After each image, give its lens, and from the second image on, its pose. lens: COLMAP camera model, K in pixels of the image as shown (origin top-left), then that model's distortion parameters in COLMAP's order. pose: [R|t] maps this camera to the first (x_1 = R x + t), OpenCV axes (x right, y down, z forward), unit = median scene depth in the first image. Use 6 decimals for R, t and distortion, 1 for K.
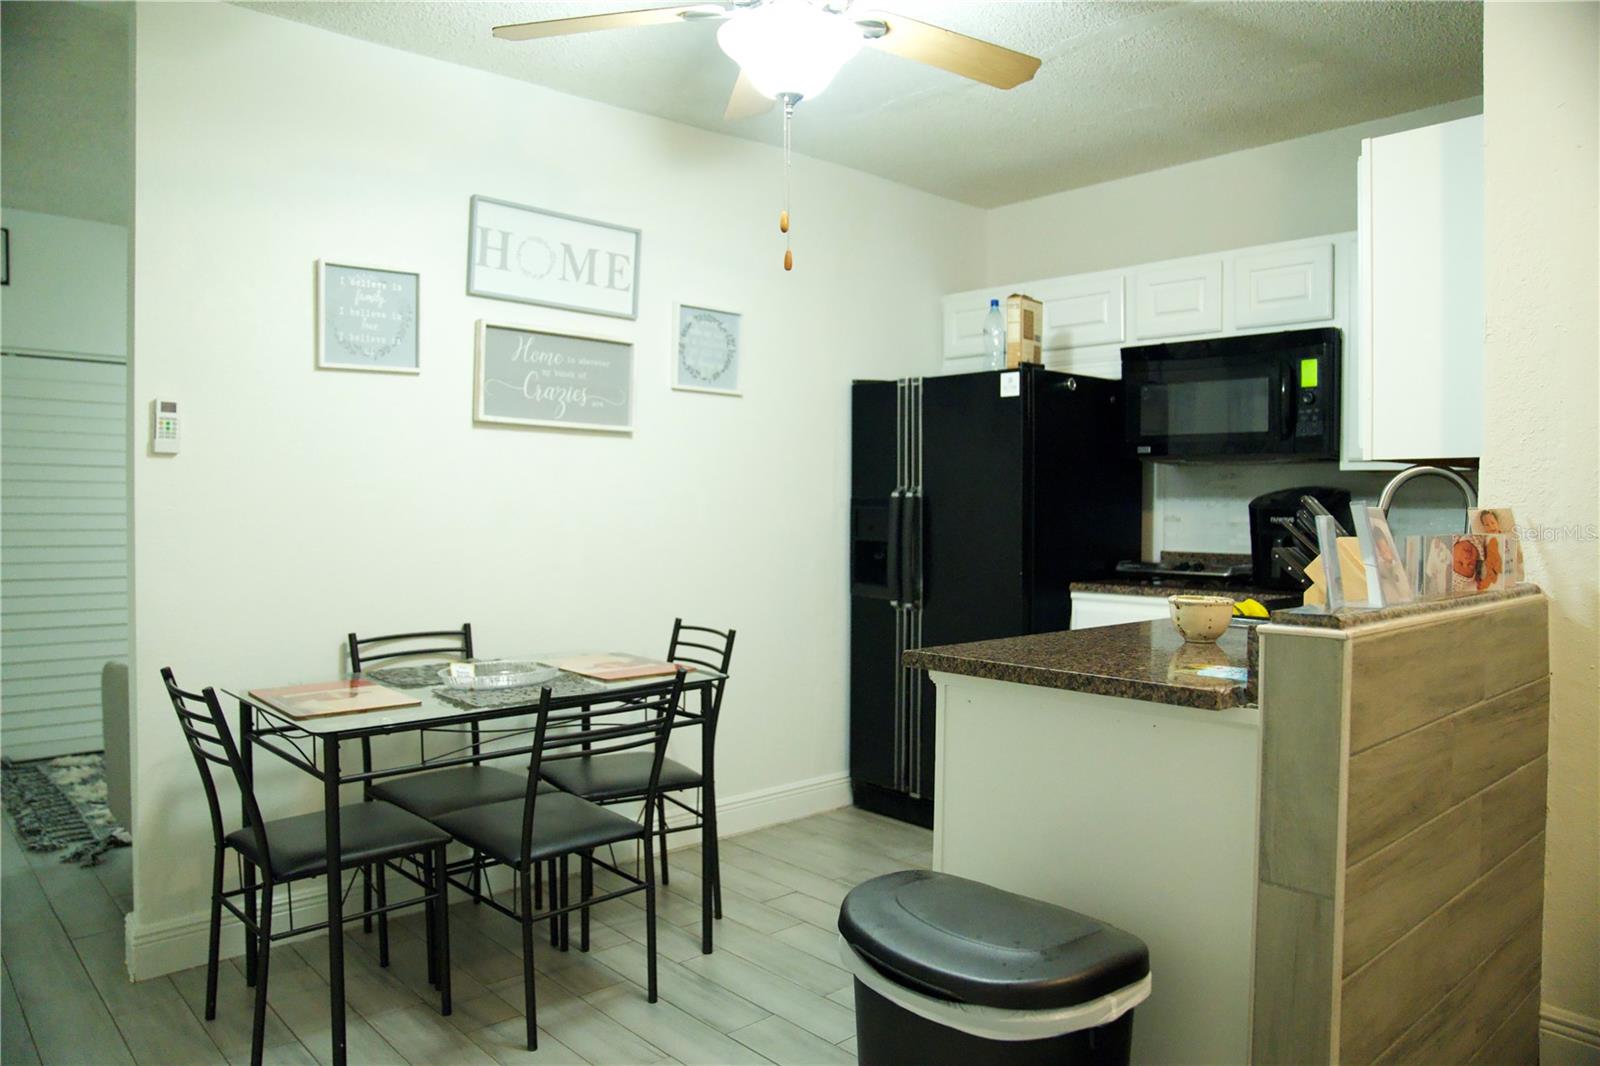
lens RADIAL K [[1105.7, 0, 799.4], [0, 1105.7, 525.9], [0, 0, 1]] dist [-0.135873, 0.101955]
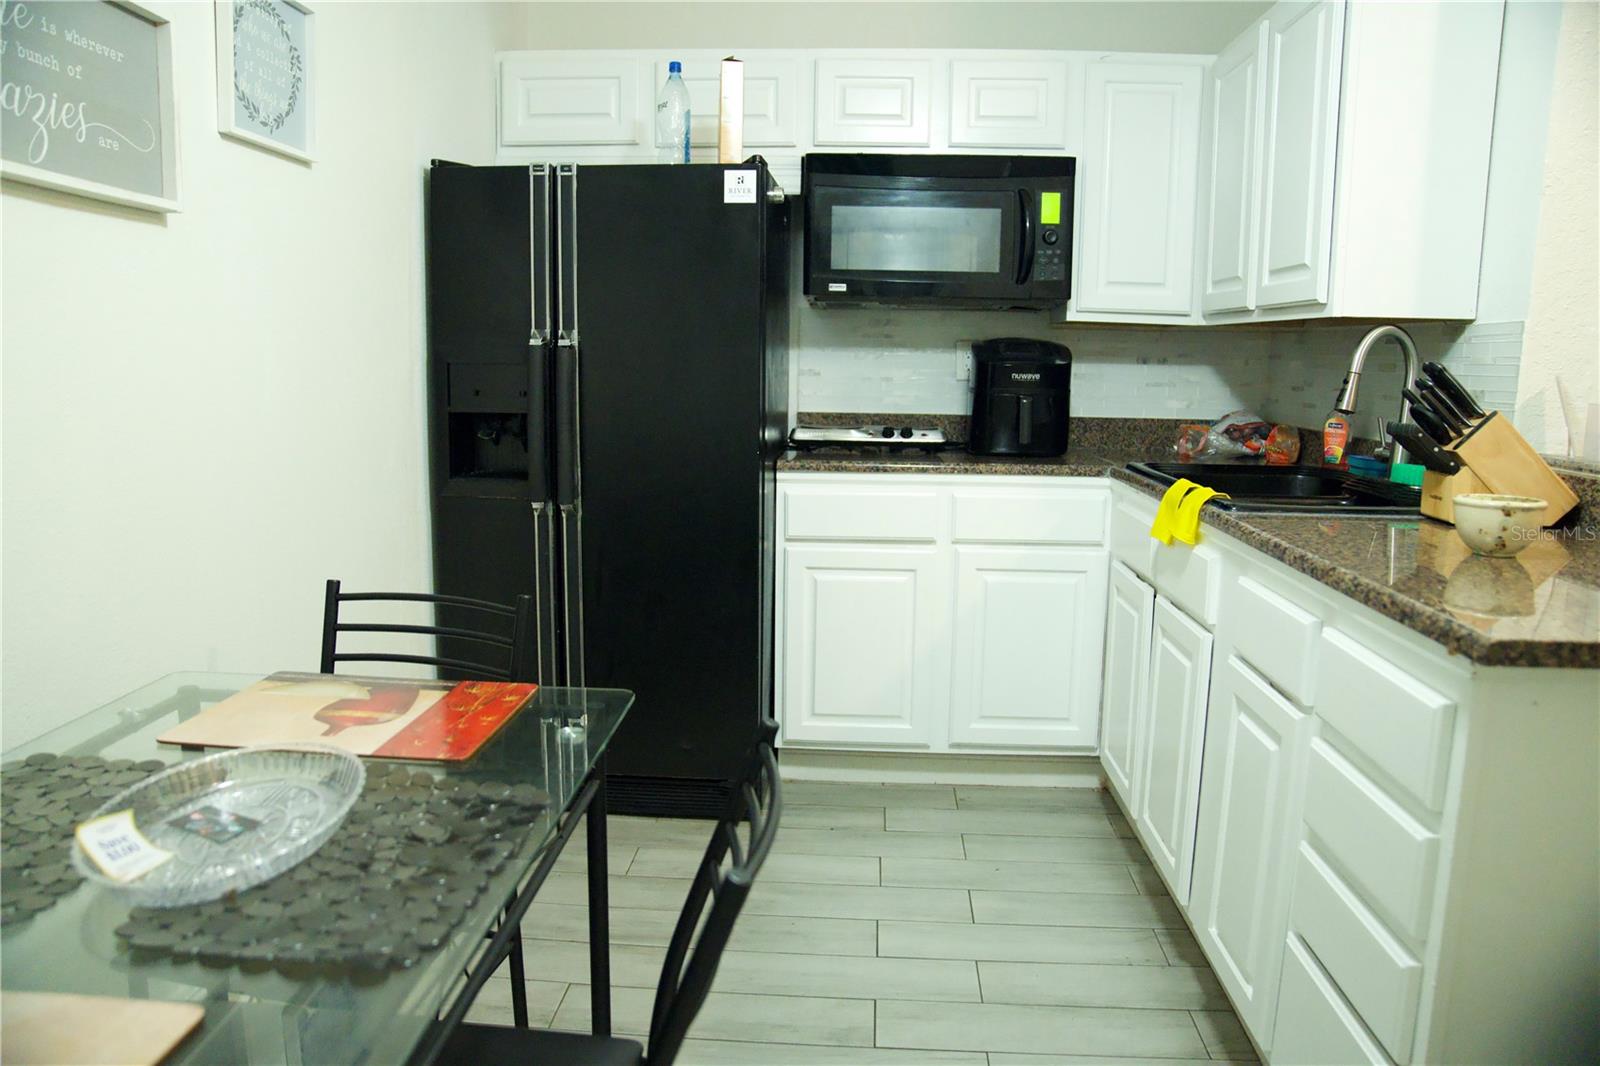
lens RADIAL K [[1105.7, 0, 799.4], [0, 1105.7, 525.9], [0, 0, 1]] dist [-0.135873, 0.101955]
pose [[0.719809, -0.105084, 0.686172, -0.281408], [0.005835, 0.989357, 0.145395, -0.014977], [-0.694148, -0.100652, 0.712761, 0.448417]]
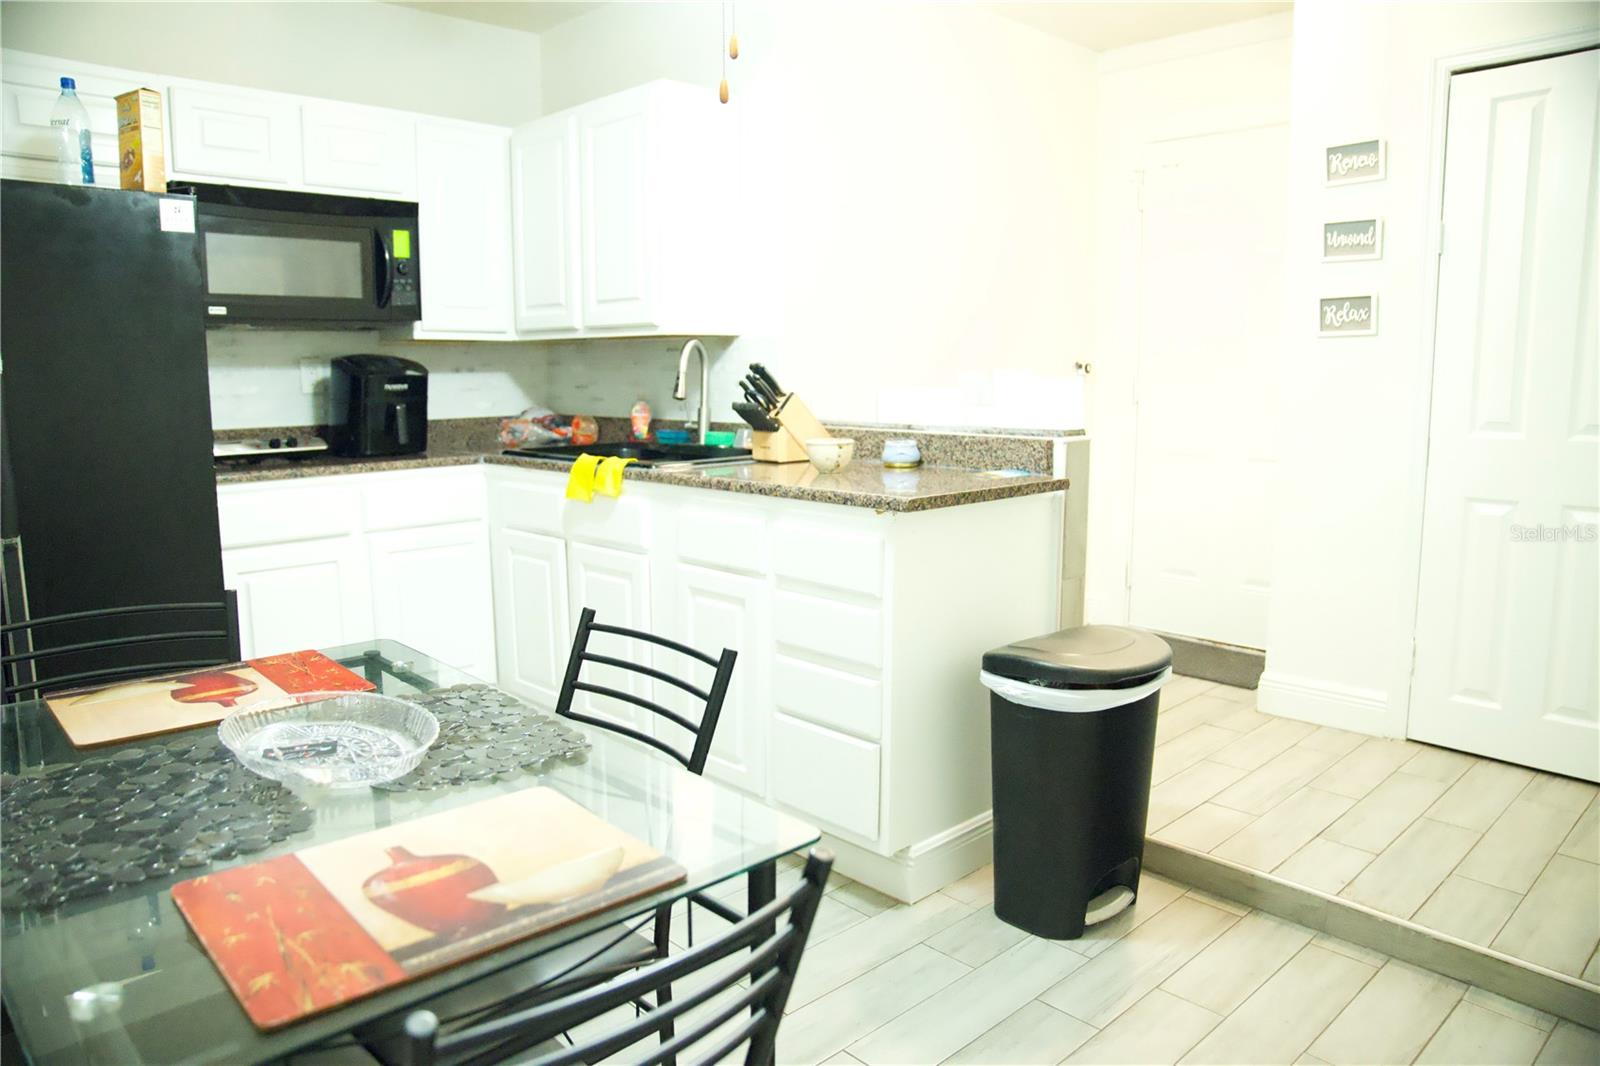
lens RADIAL K [[1105.7, 0, 799.4], [0, 1105.7, 525.9], [0, 0, 1]] dist [-0.135873, 0.101955]
pose [[-0.023766, -0.149784, 0.988433, -0.555200], [0.023042, 0.988368, 0.150328, -0.019586], [-0.999452, 0.026348, -0.020039, 0.594380]]
